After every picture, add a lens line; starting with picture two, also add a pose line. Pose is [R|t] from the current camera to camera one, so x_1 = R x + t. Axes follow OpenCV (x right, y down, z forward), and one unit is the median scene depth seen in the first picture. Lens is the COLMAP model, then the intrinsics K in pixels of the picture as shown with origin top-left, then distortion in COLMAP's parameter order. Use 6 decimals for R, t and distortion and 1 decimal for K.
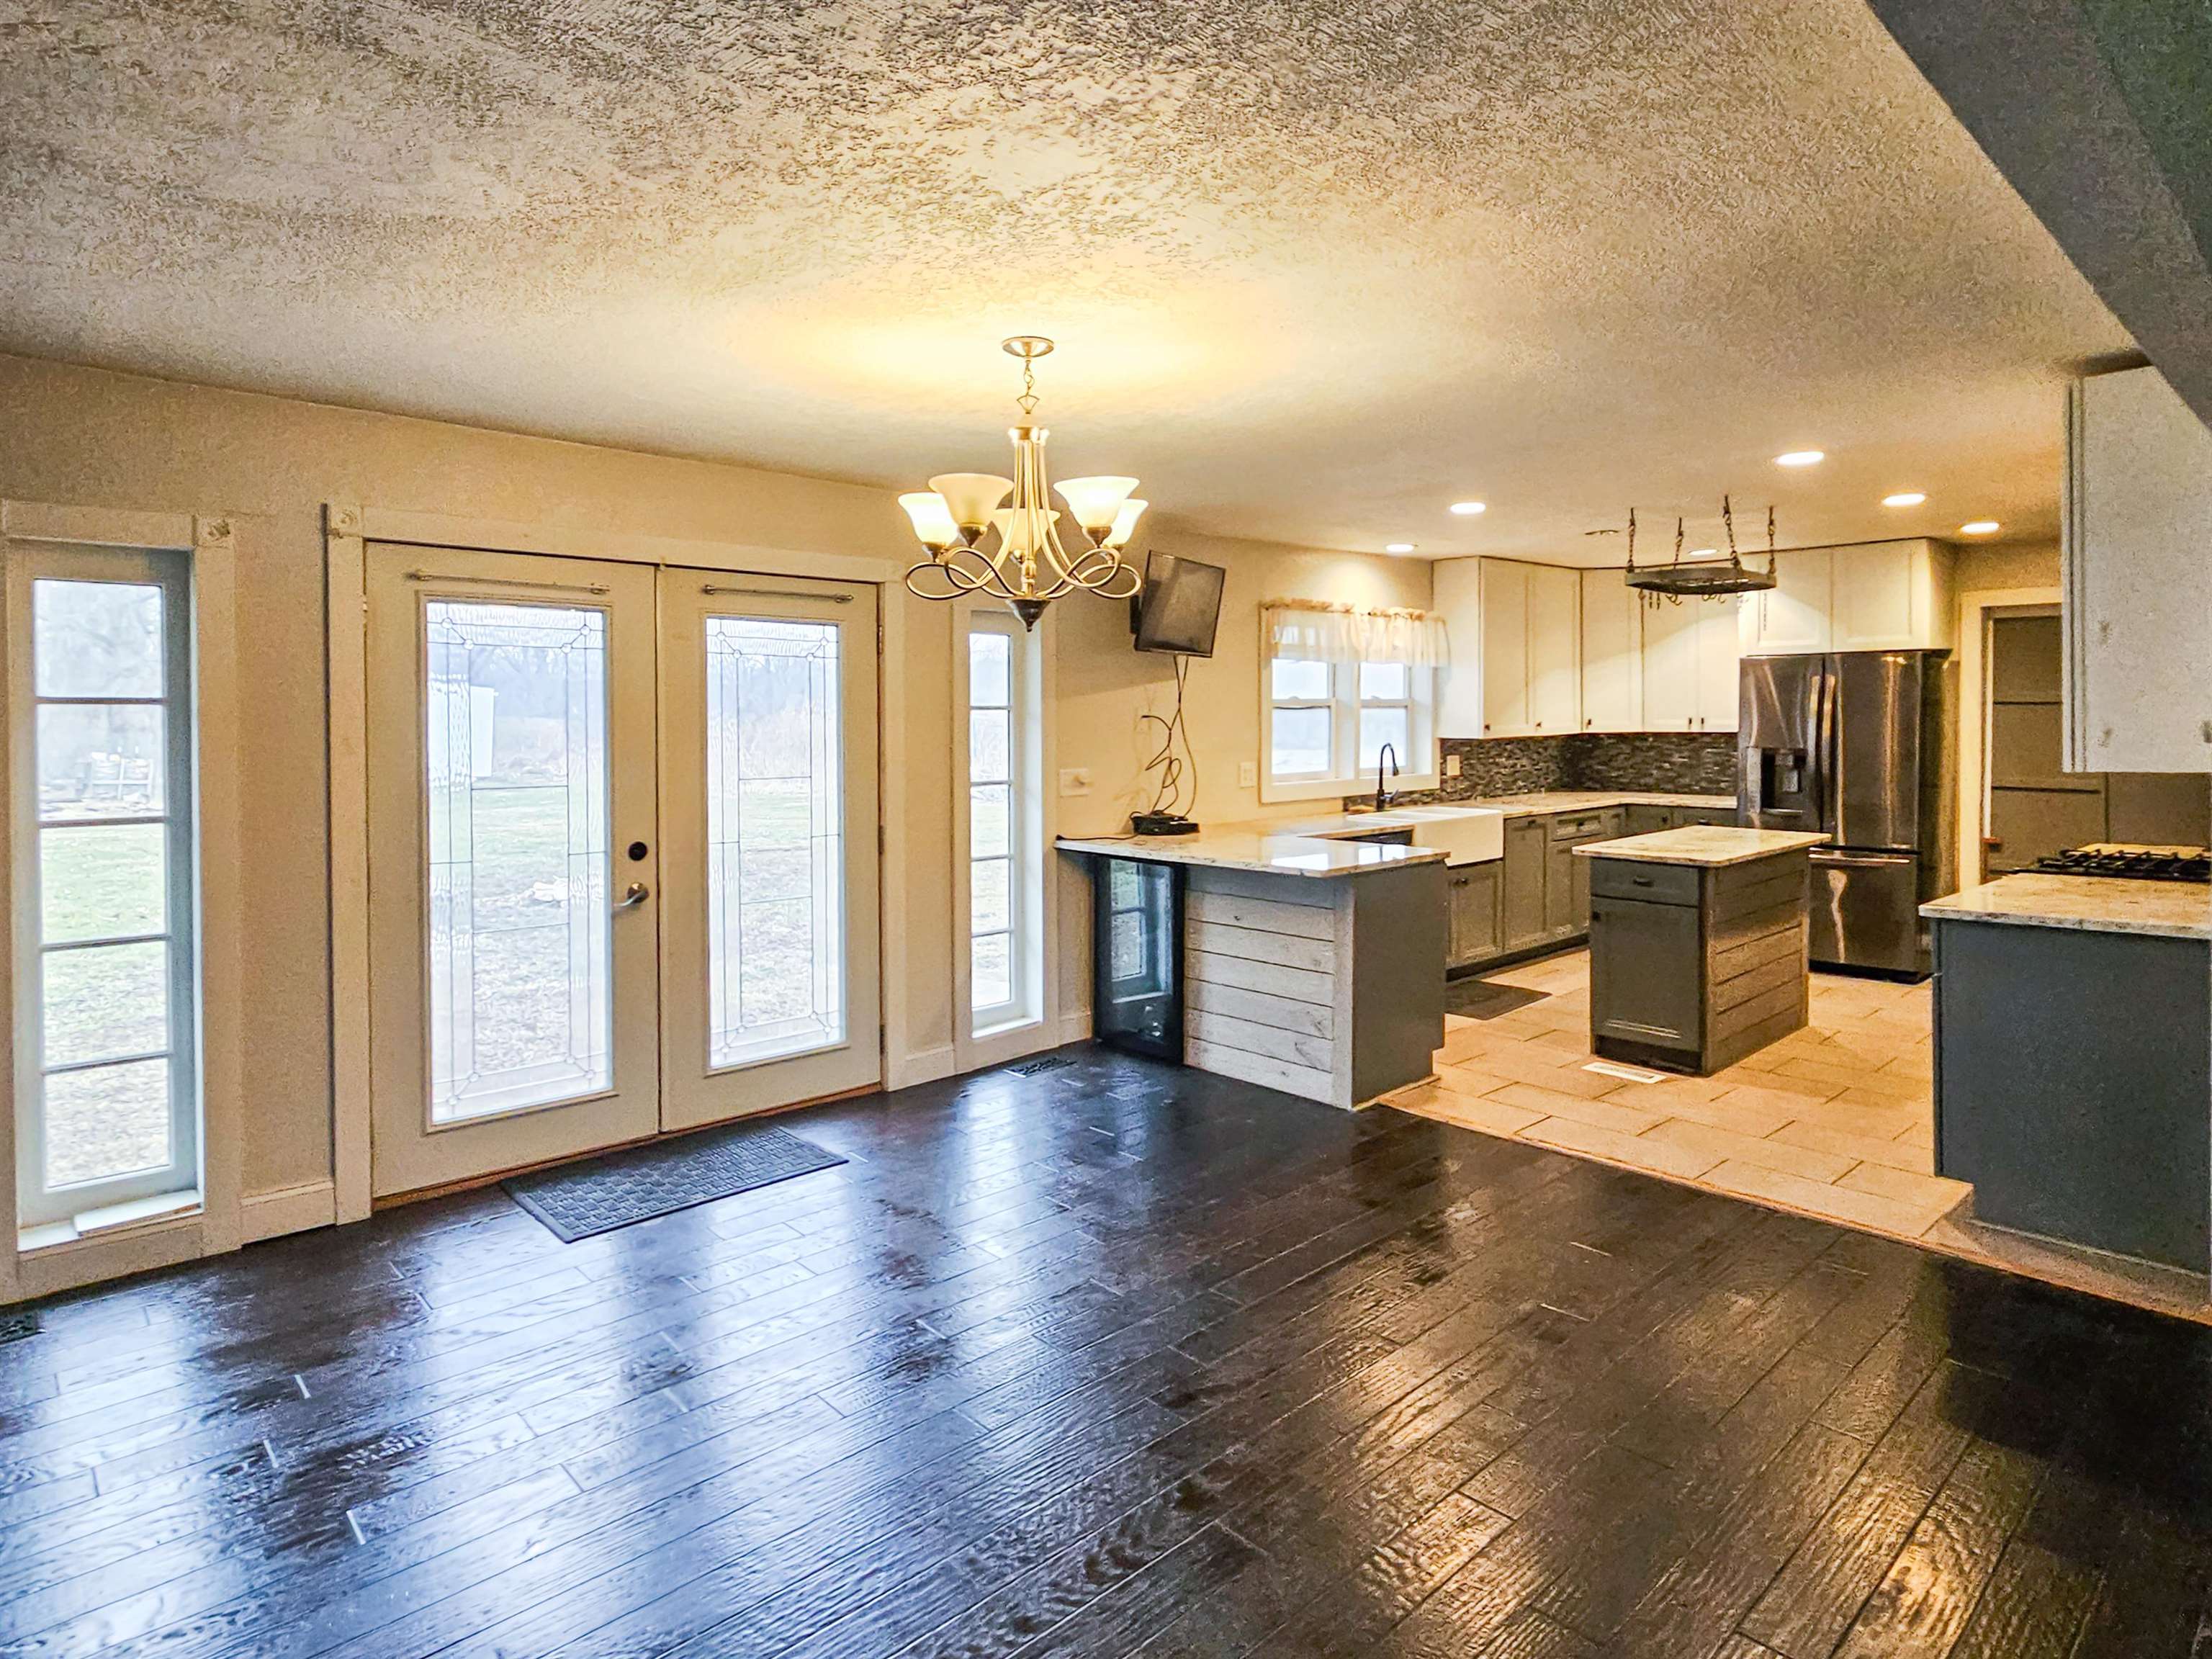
lens RADIAL K [[1309.4, 0, 1128.8], [0, 1309.4, 738.4], [0, 0, 1]] dist [-0.001588, 0.003541]
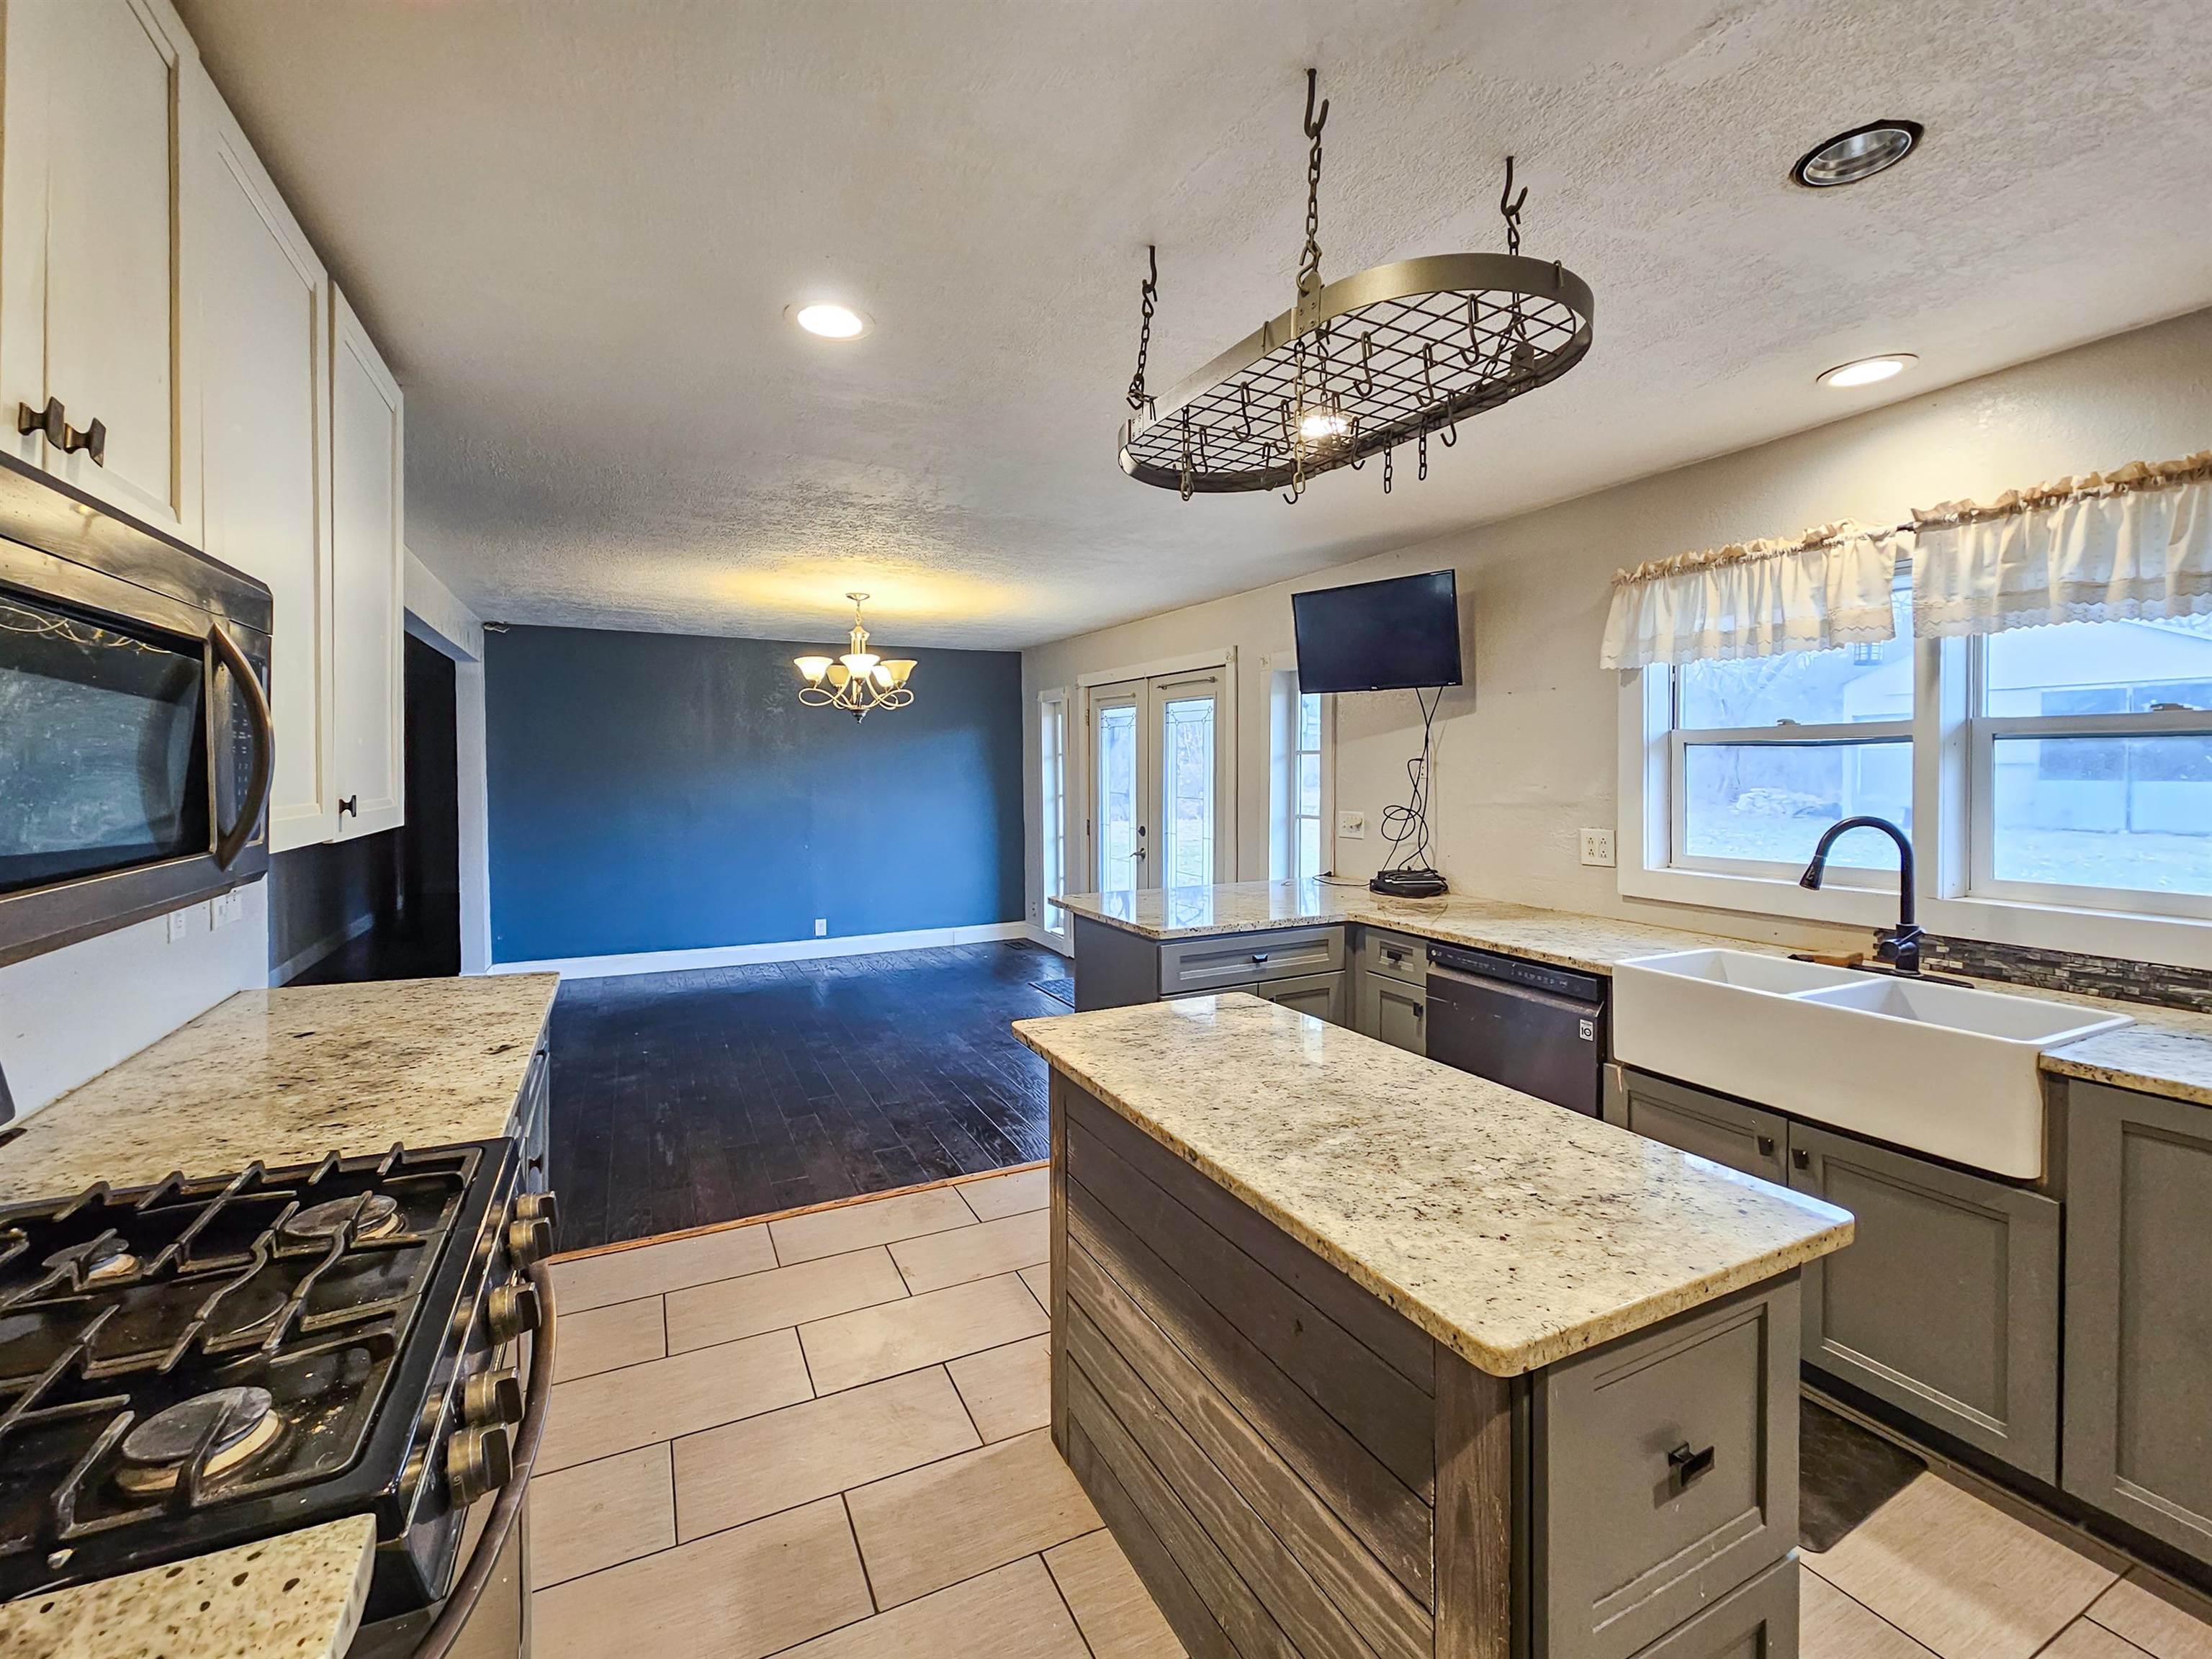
lens RADIAL K [[1006.4, 0, 1063.6], [0, 1006.4, 781.7], [0, 0, 1]] dist [0.000014, 0.000077]
pose [[-0.370830, 0.022271, -0.928434, 0.784009], [-0.012364, 0.999505, 0.028914, -0.019744], [0.928618, 0.022201, -0.370372, 1.106844]]
